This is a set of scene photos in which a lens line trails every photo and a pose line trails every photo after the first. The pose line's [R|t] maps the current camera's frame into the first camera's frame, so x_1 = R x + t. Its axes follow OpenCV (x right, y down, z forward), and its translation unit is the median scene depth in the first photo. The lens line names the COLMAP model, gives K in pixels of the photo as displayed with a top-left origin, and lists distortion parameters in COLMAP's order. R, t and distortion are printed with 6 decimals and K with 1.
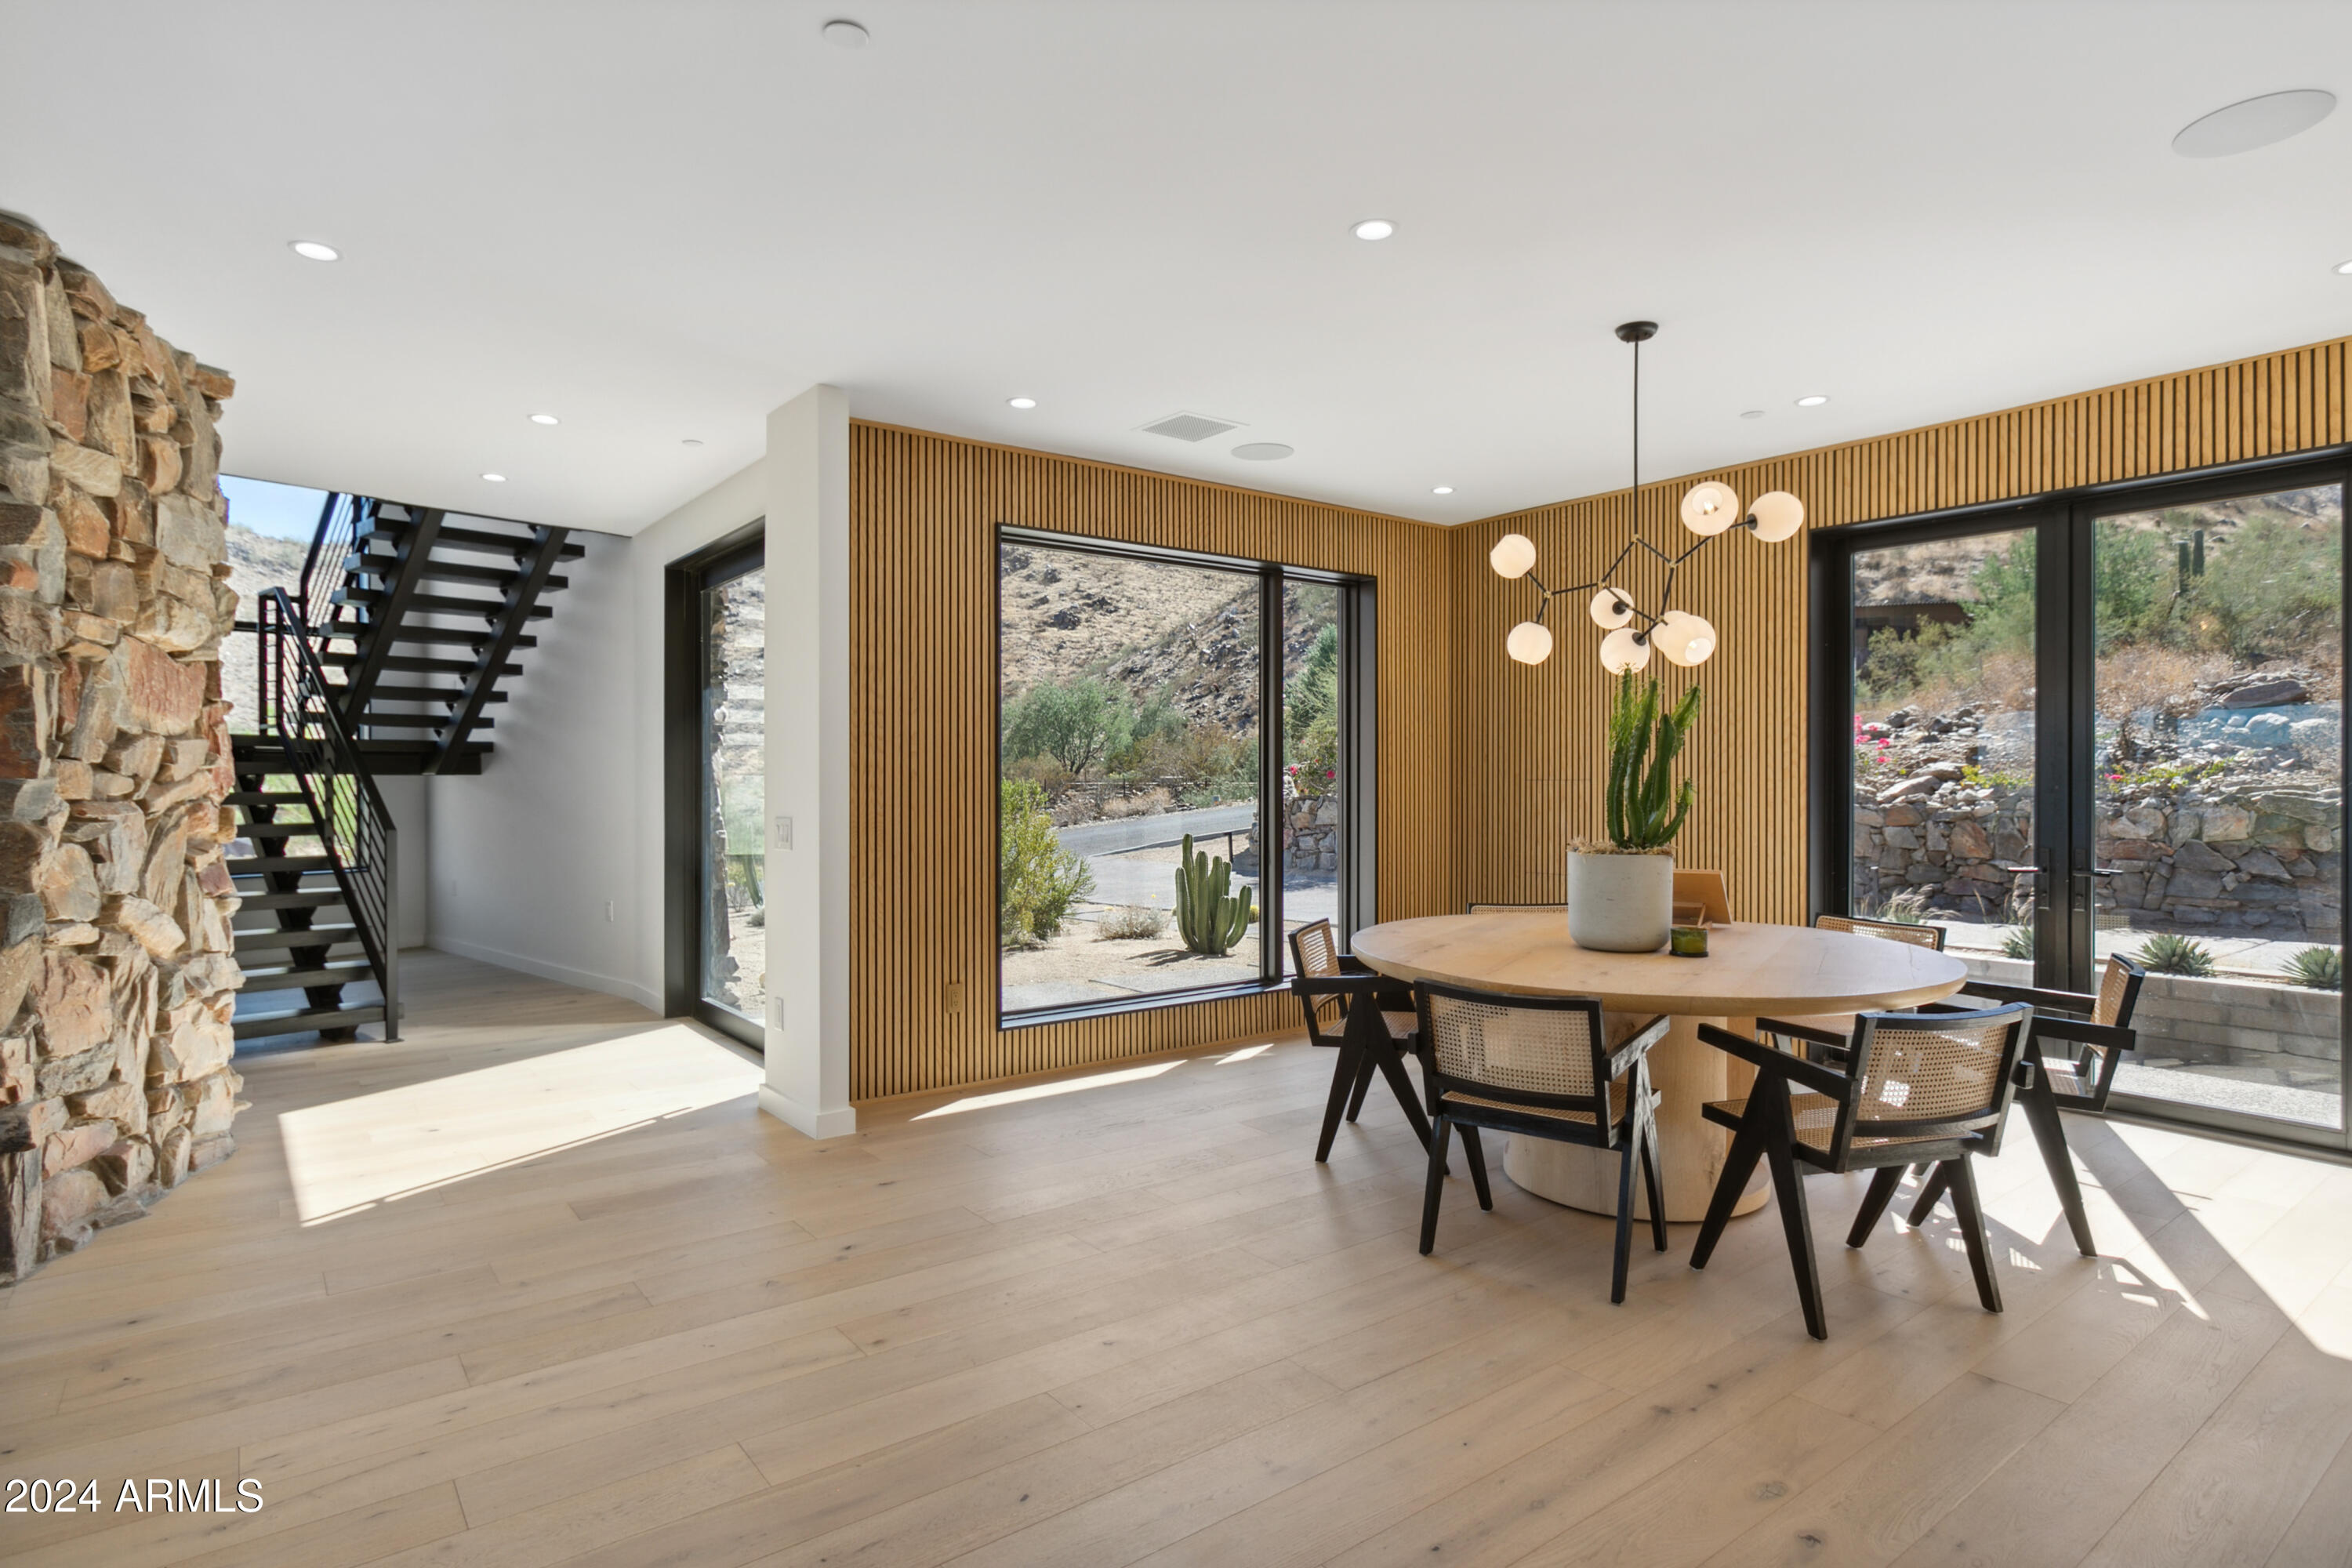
lens RADIAL K [[1243.0, 0, 1192.5], [0, 1243.0, 766.8], [0, 0, 1]] dist [-0.016208, 0.002344]
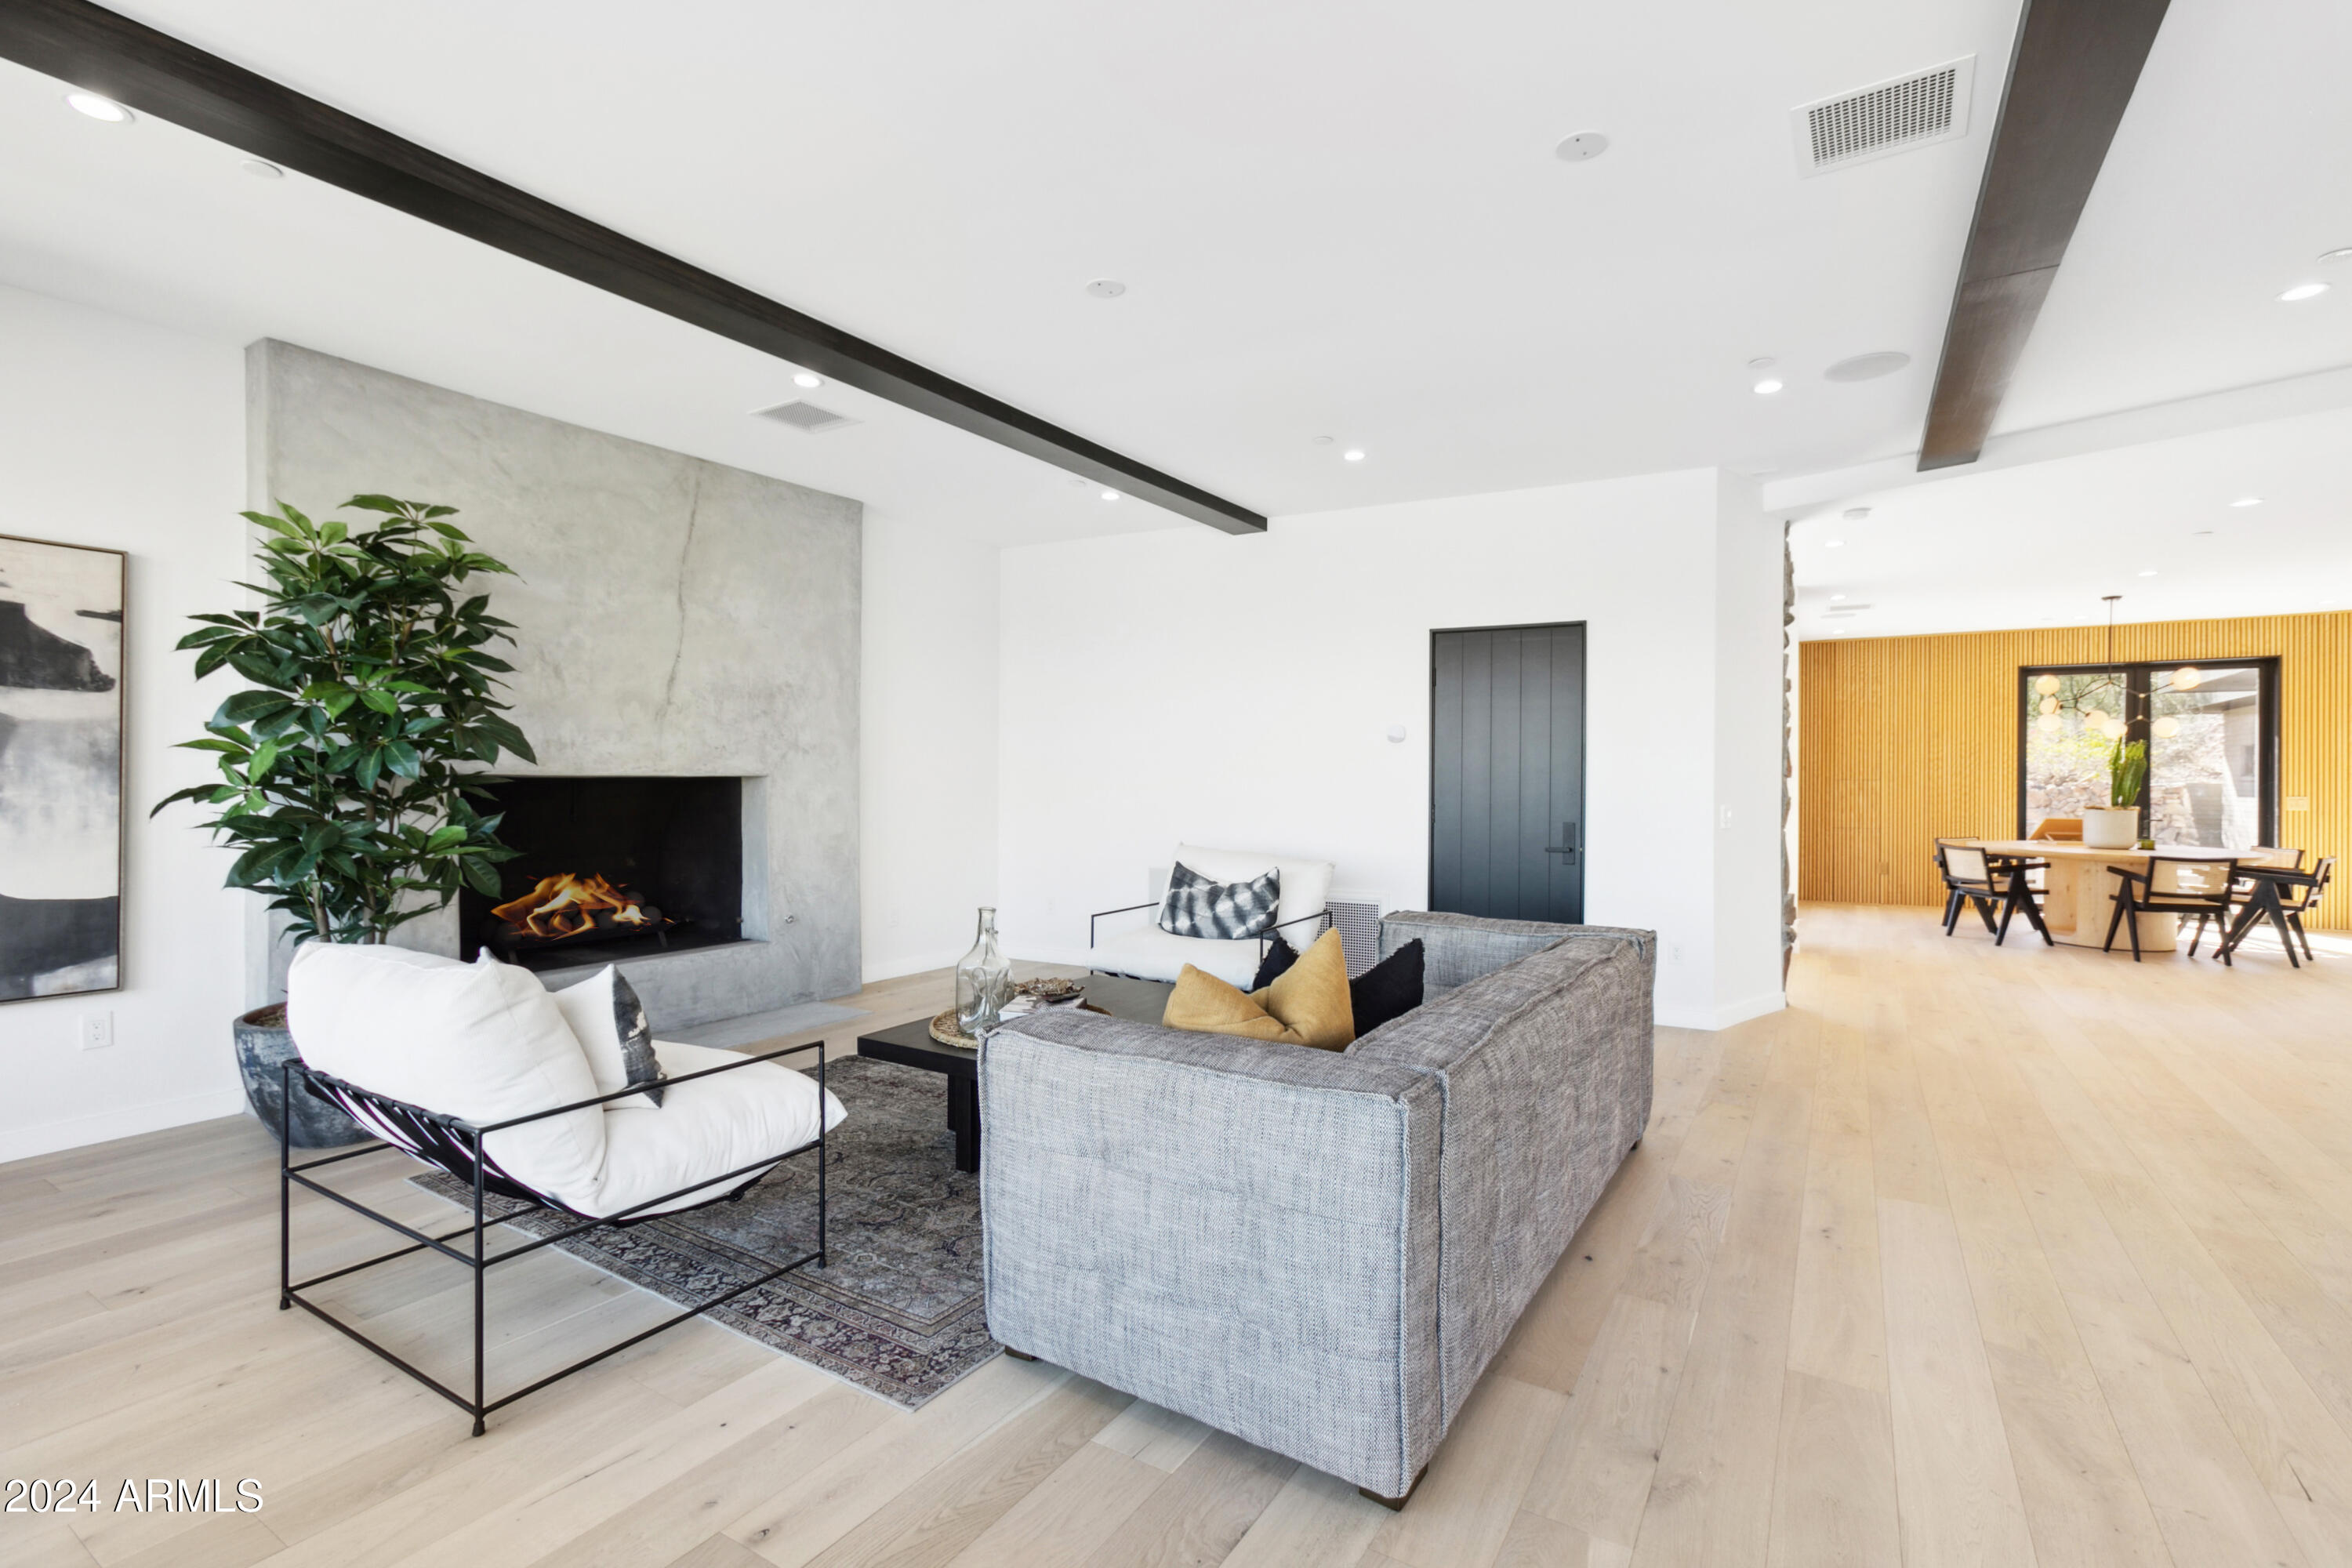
lens RADIAL K [[1065.8, 0, 1165.3], [0, 1065.8, 778.7], [0, 0, 1]] dist [-0.014201, 0.008643]
pose [[0.939671, 0.003261, 0.342065, -2.325267], [-0.007329, 0.999917, 0.010602, -0.002552], [-0.342002, -0.012469, 0.939616, -0.400297]]
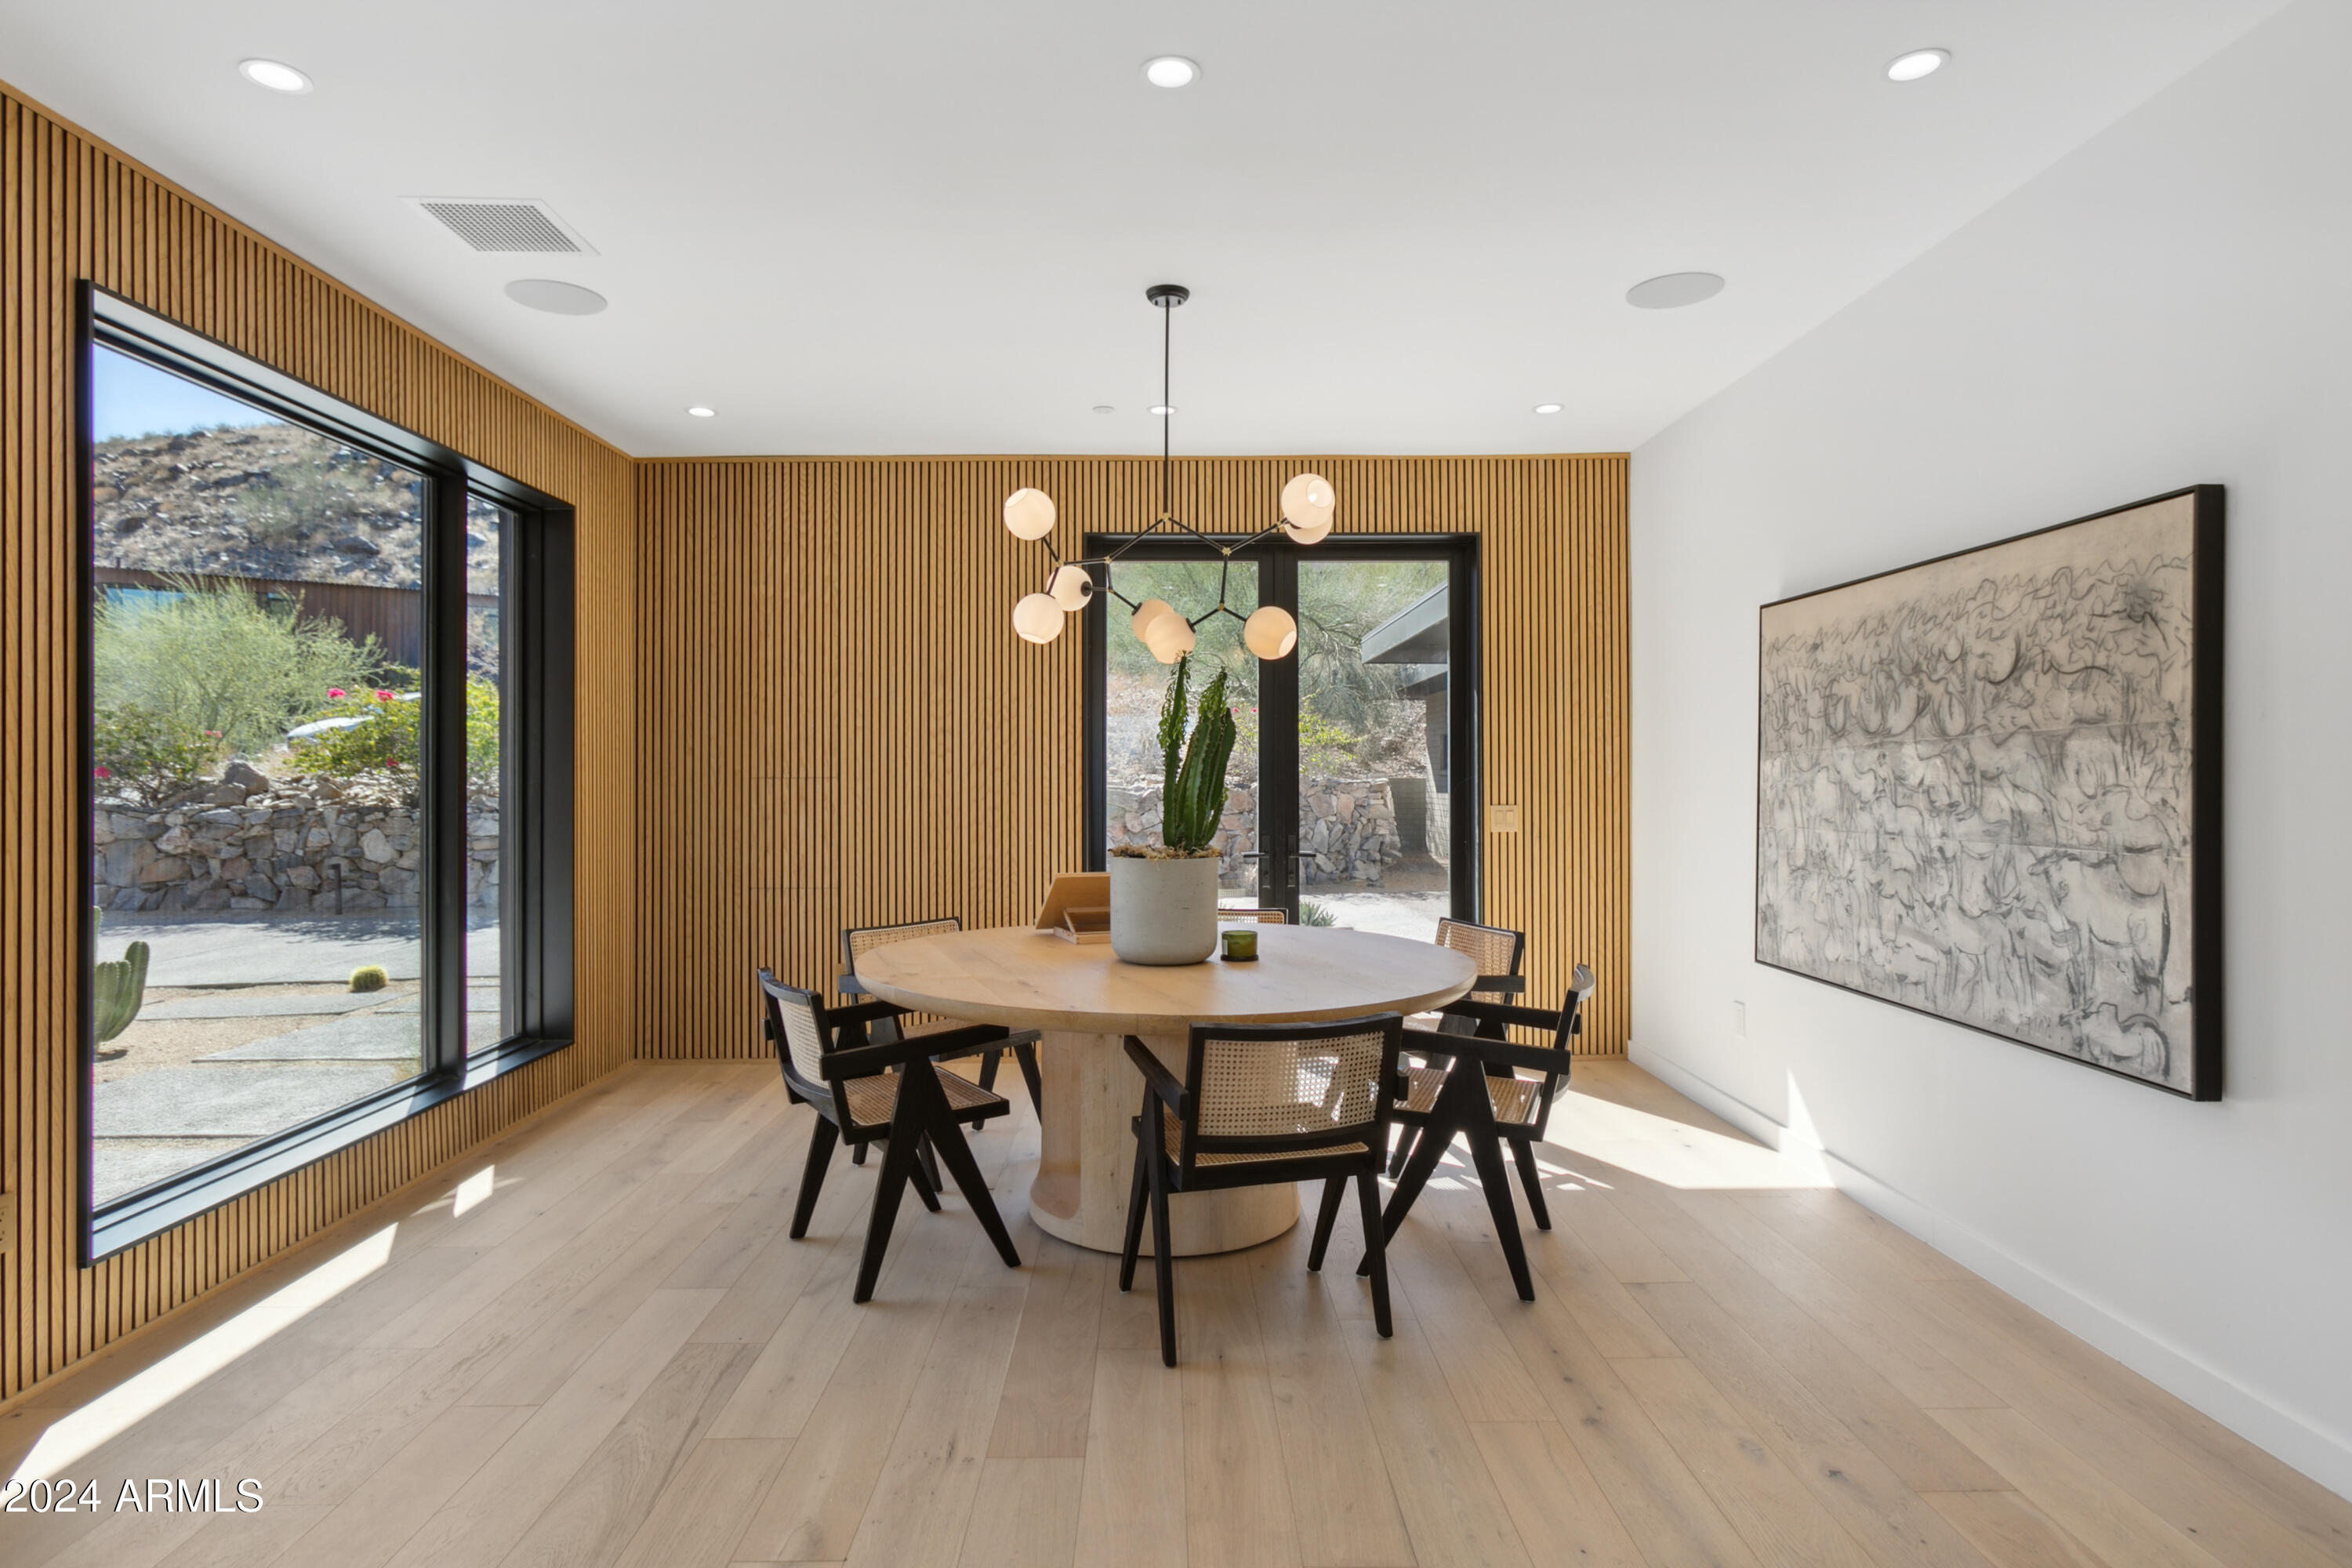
lens RADIAL K [[1243.0, 0, 1168.2], [0, 1243.0, 779.4], [0, 0, 1]] dist [-0.016208, 0.002344]
pose [[0.603870, -0.002791, 0.797078, -0.400261], [-0.006156, 0.999948, 0.008164, 0.004507], [-0.797059, -0.009837, 0.603821, 0.455058]]
